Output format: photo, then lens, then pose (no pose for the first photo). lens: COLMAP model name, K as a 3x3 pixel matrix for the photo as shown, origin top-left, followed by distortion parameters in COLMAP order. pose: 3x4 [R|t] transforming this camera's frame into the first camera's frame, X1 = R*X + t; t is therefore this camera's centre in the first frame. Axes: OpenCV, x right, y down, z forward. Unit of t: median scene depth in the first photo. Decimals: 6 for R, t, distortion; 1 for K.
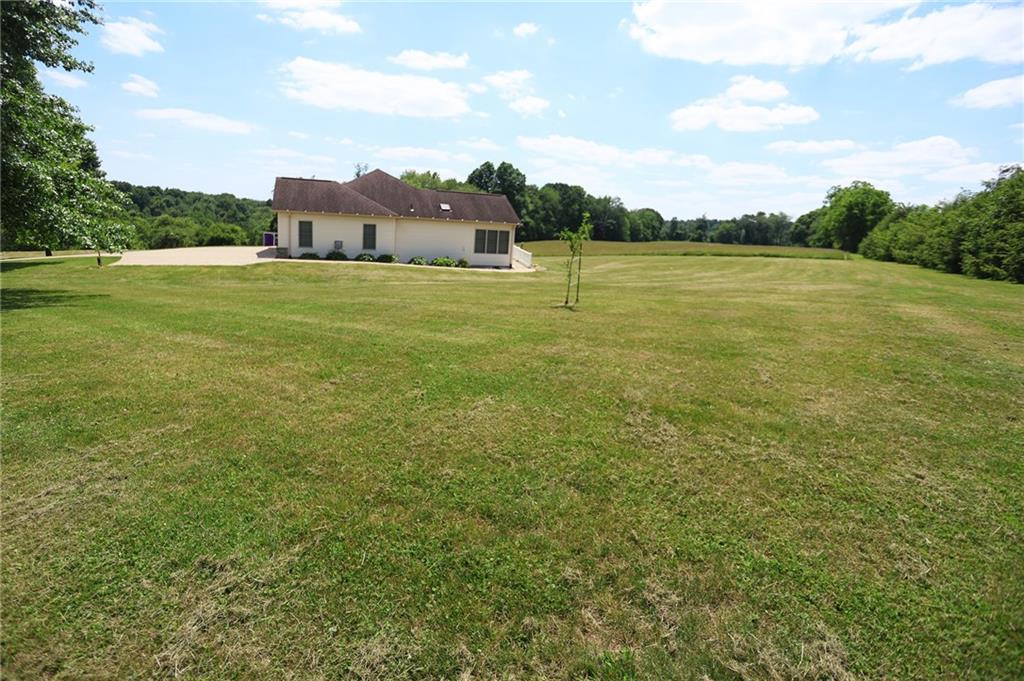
lens RADIAL K [[519.7, 0, 502.6], [0, 519.7, 338.6], [0, 0, 1]] dist [-0.007595, 0.001189]
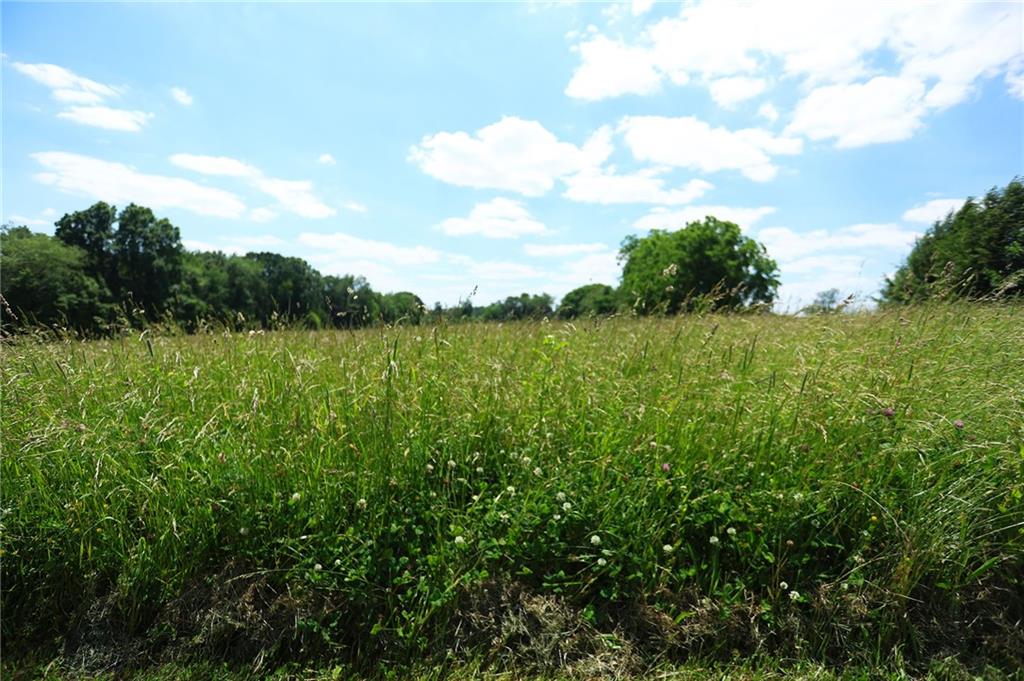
lens RADIAL K [[480.9, 0, 509.3], [0, 480.9, 335.7], [0, 0, 1]] dist [-0.053678, 0.007725]
pose [[0.908080, -0.043506, 0.416531, 0.112109], [0.115569, 0.982002, -0.149384, -0.043804], [-0.402535, 0.183790, 0.896764, 0.253980]]
